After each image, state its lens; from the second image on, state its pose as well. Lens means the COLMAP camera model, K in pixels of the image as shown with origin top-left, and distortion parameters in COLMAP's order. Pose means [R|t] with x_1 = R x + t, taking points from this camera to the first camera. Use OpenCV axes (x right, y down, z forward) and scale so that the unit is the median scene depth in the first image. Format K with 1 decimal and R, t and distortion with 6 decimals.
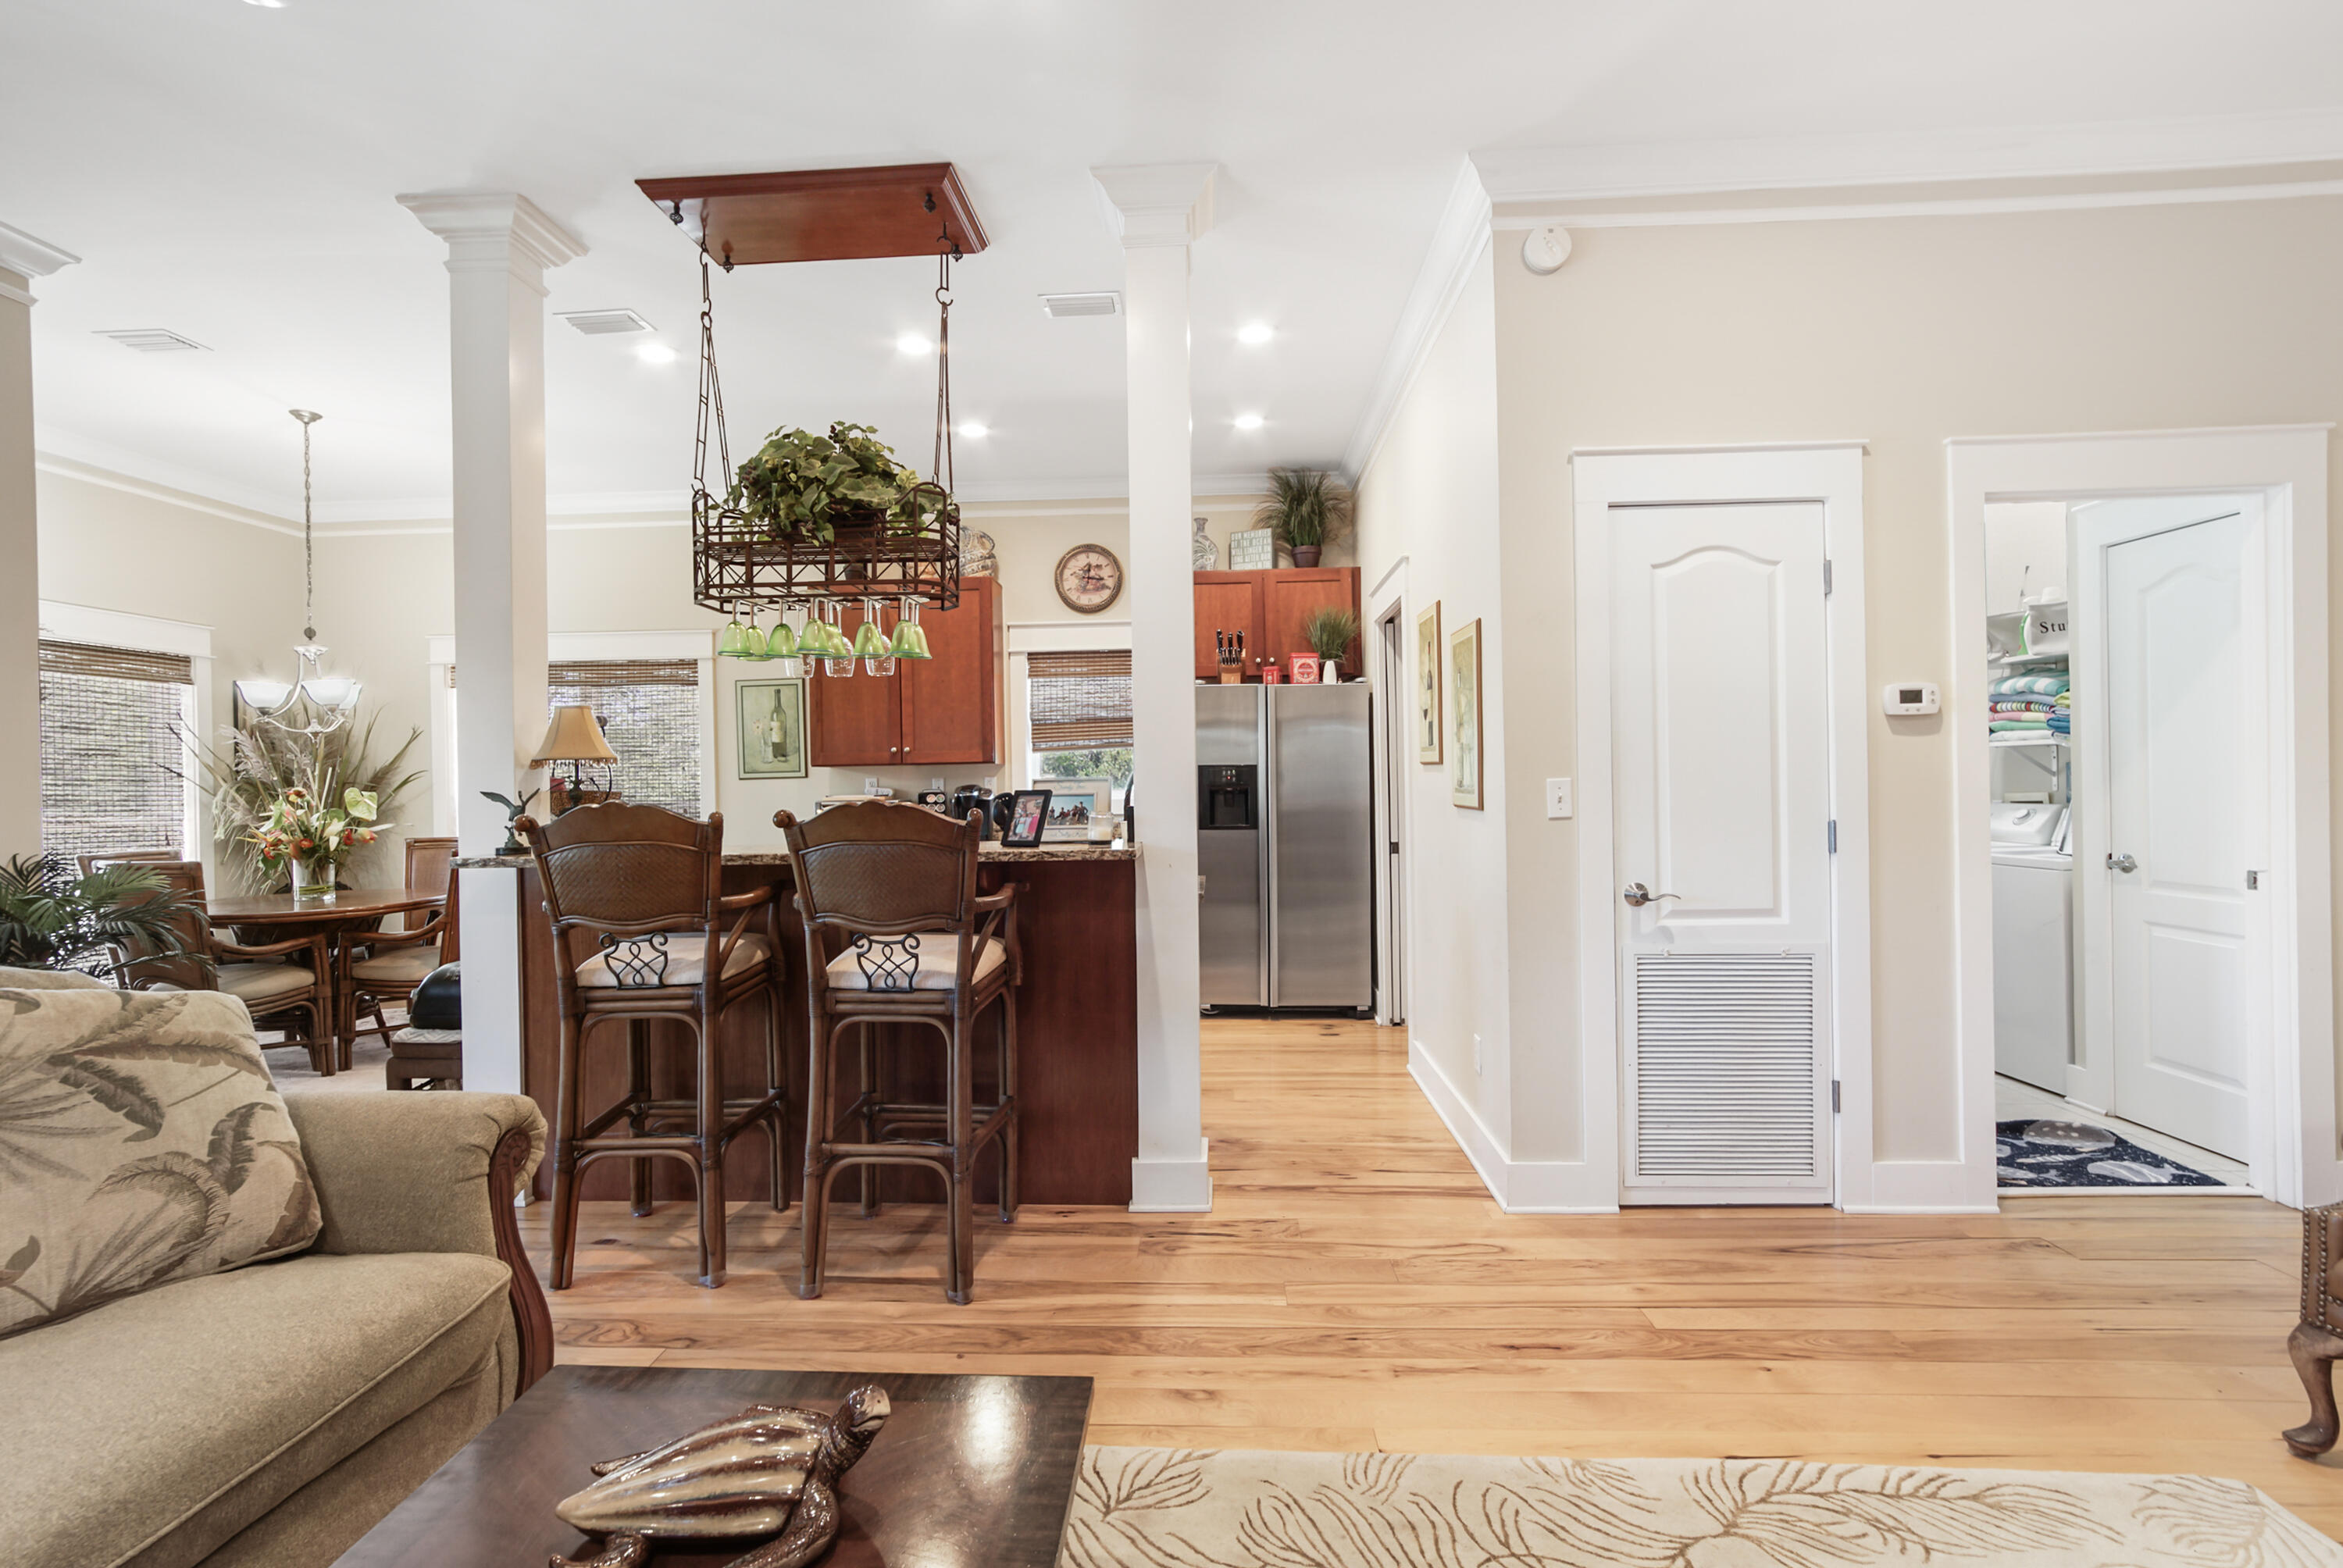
lens RADIAL K [[1057.9, 0, 1154.2], [0, 1057.9, 788.2], [0, 0, 1]] dist [-0.003584, -0.000069]
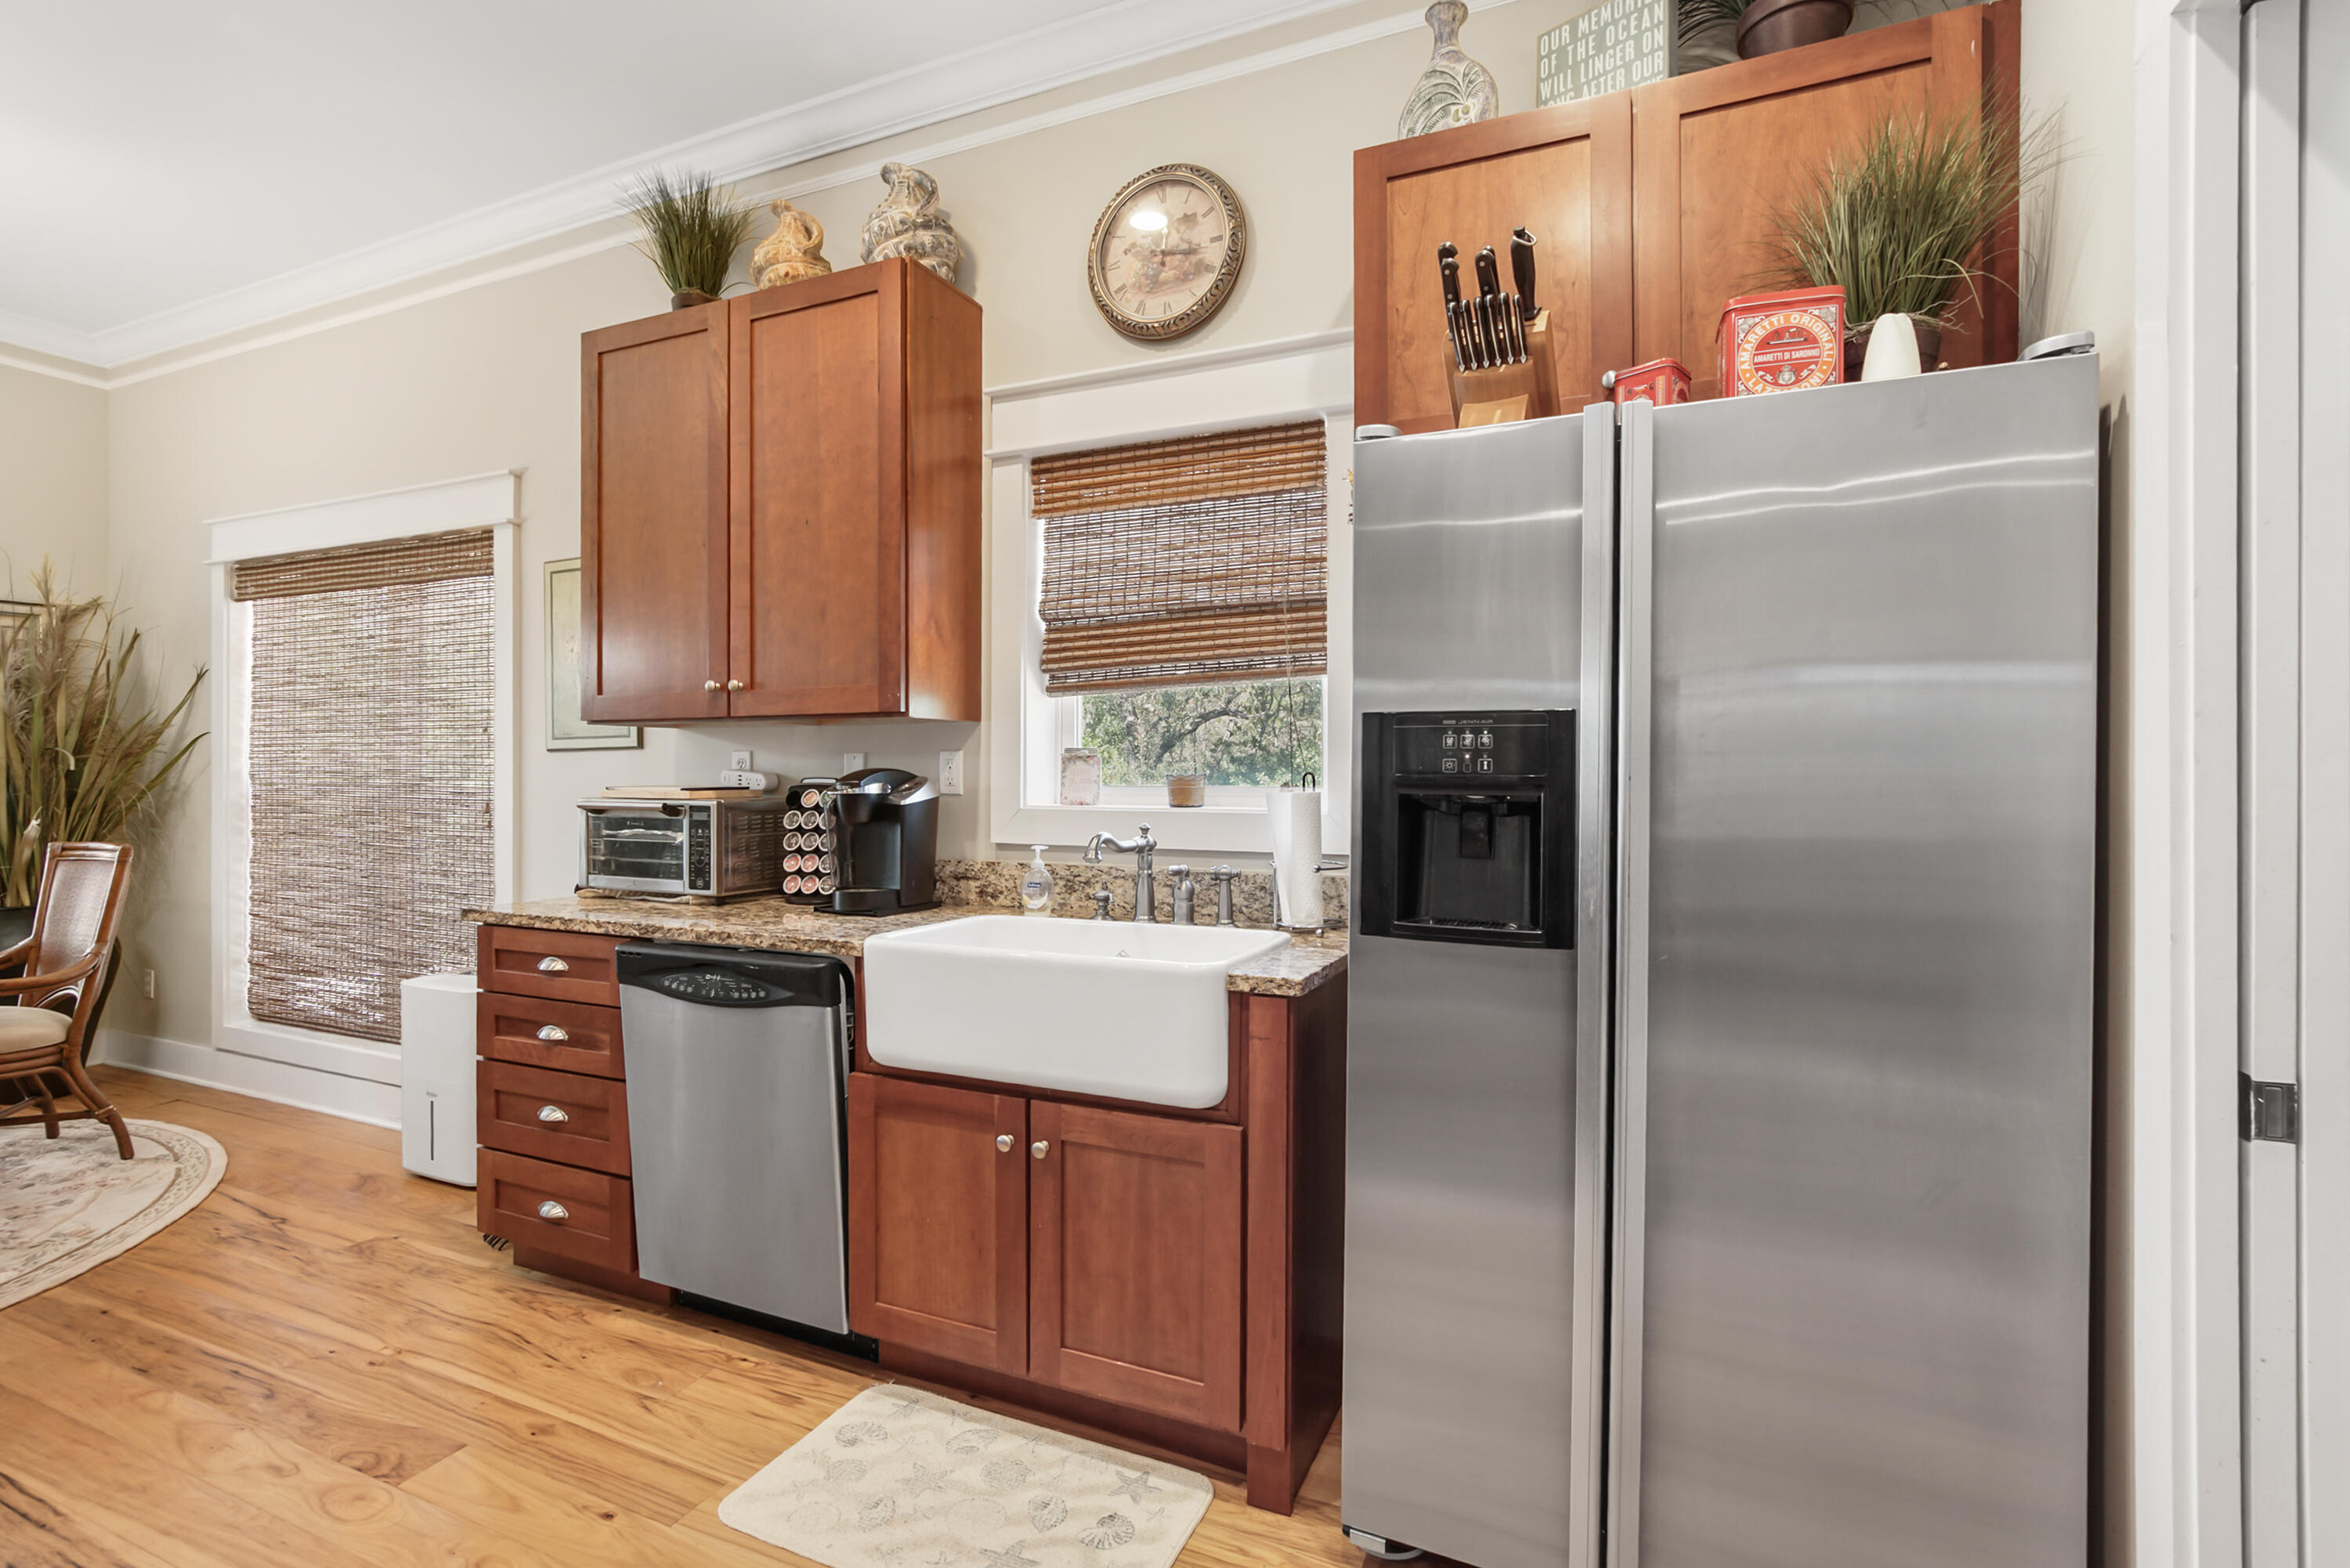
lens RADIAL K [[1071.9, 0, 1166.8], [0, 1071.9, 774.1], [0, 0, 1]] dist [-0.012517, 0.001233]
pose [[0.933996, 0.018033, -0.356827, 0.103766], [-0.017735, 0.999834, 0.004105, -0.005403], [0.356842, 0.002495, 0.934161, 0.756330]]
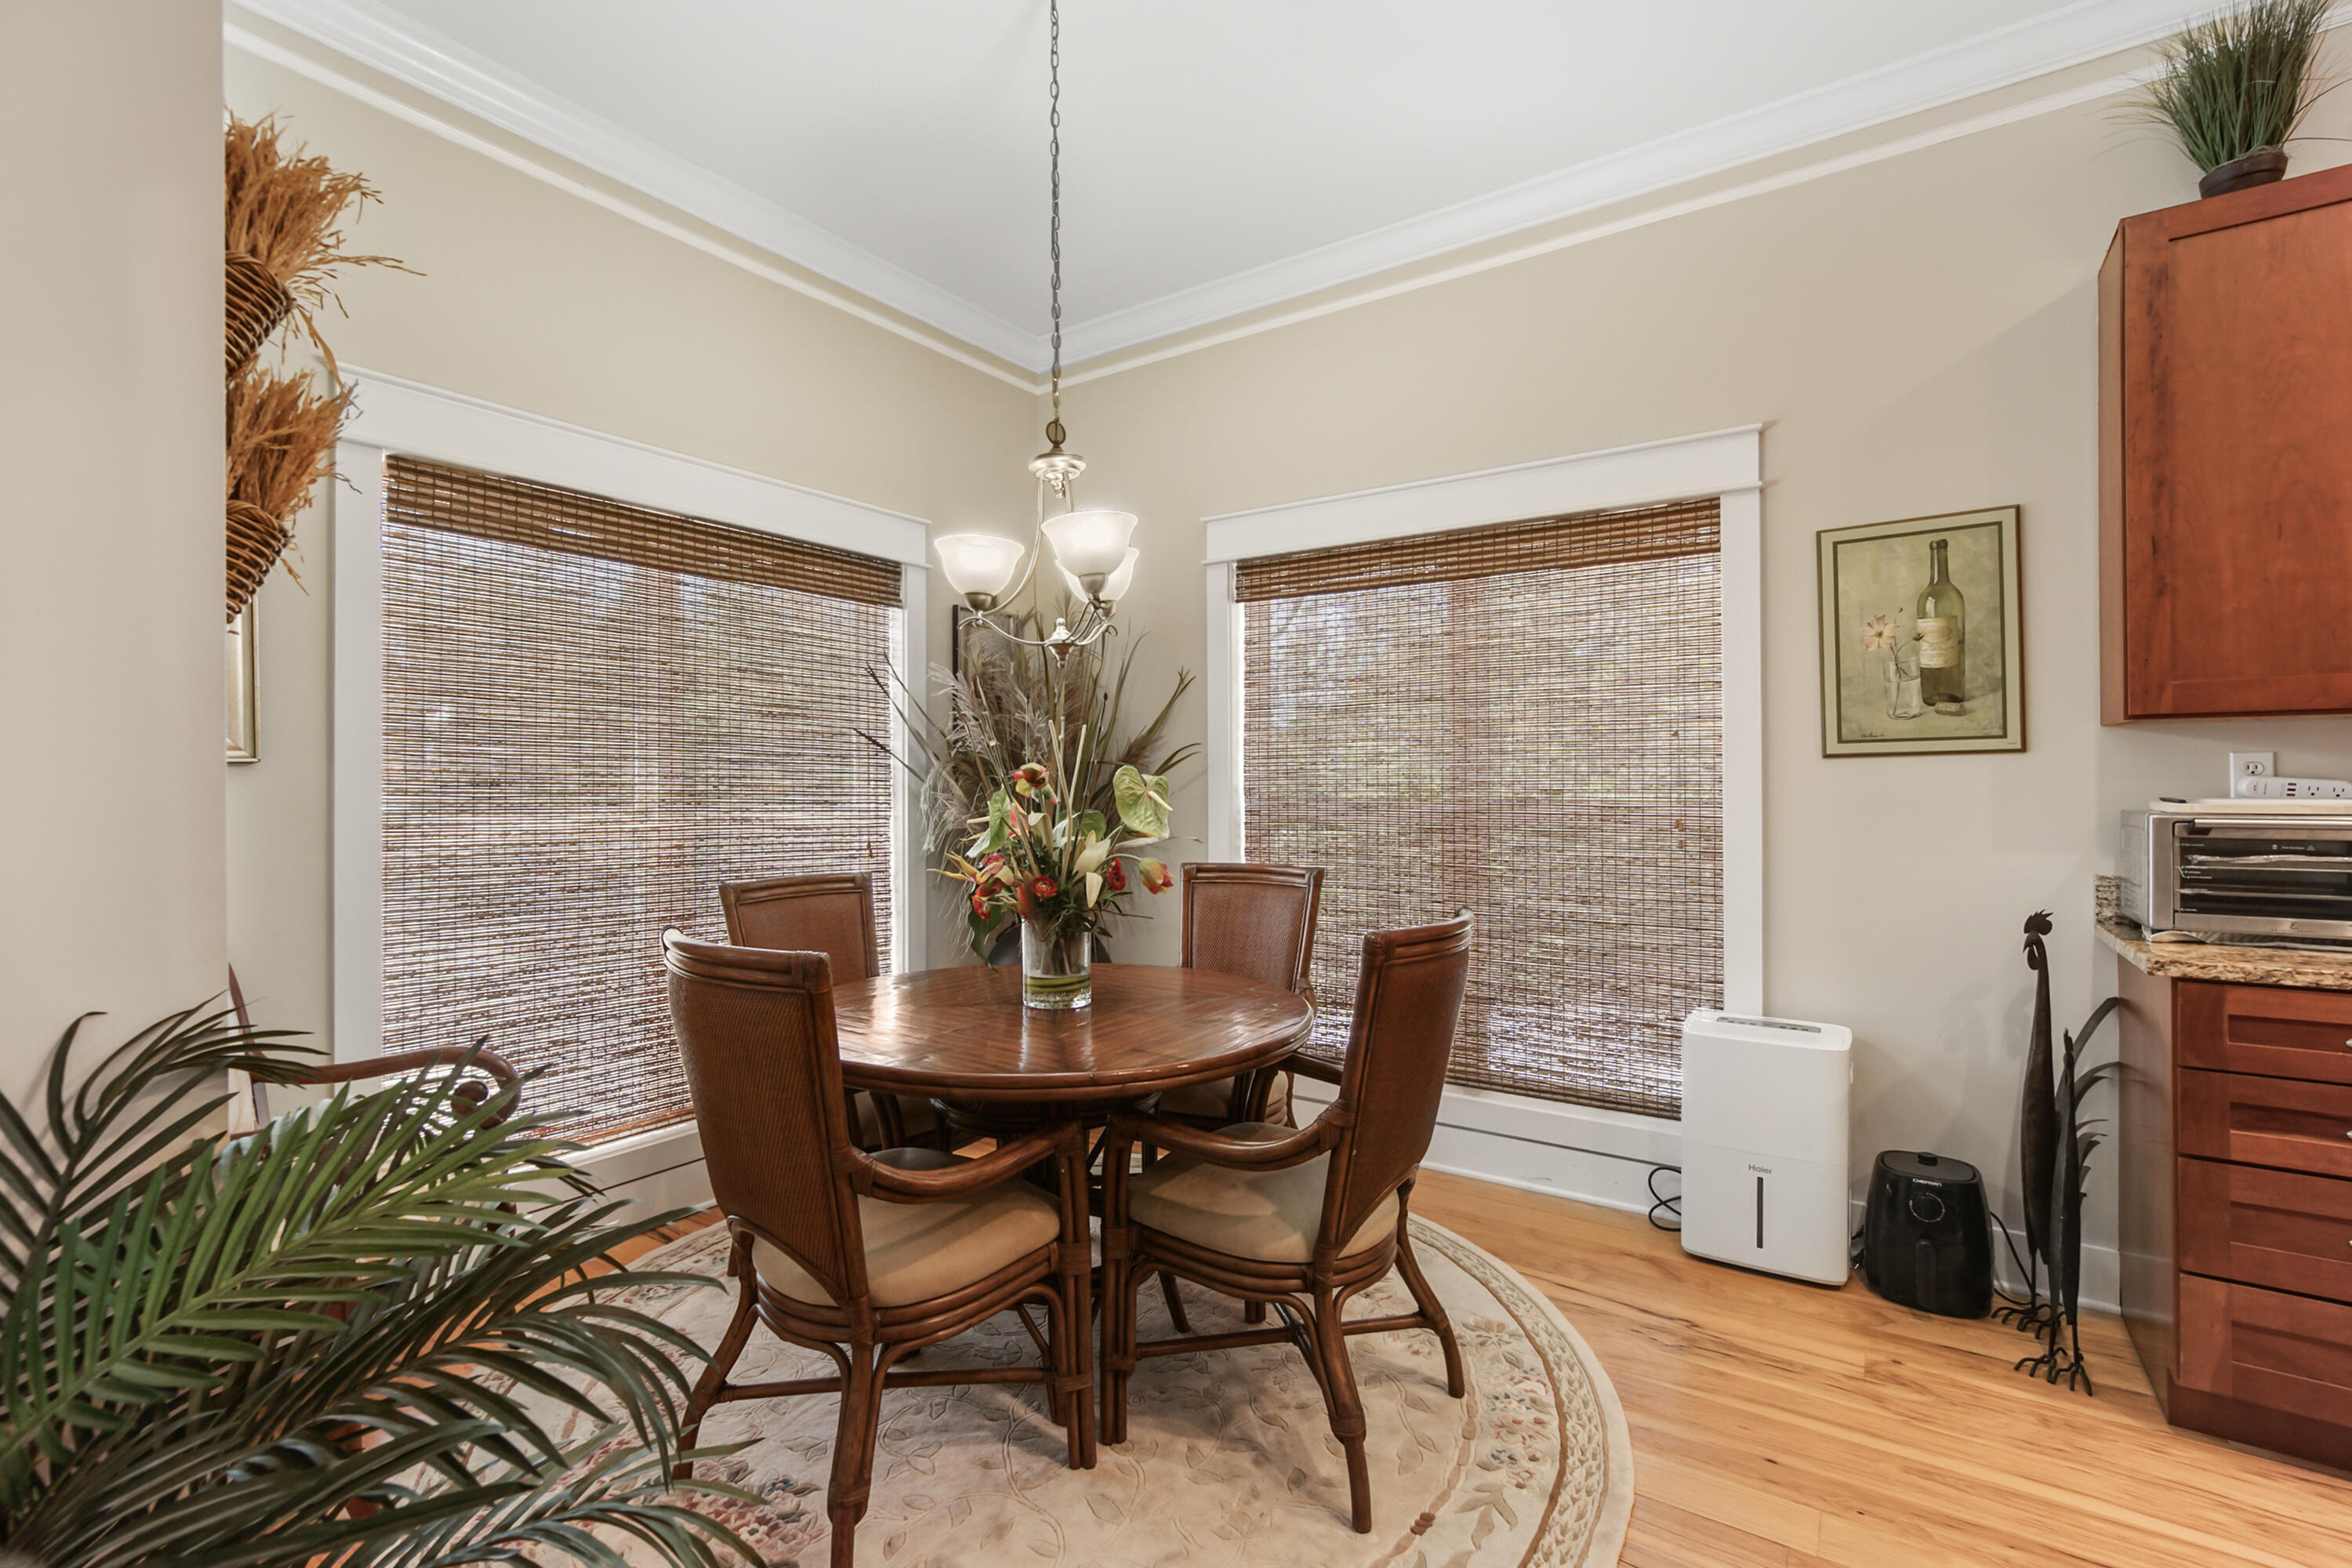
lens RADIAL K [[1047.8, 0, 1159.8], [0, 1047.8, 780.9], [0, 0, 1]] dist [-0.021039, 0.008205]
pose [[0.850535, 0.010150, -0.525821, -0.491265], [-0.011672, 0.999932, 0.000422, 0.005596], [0.525789, 0.005778, 0.850595, 0.601591]]
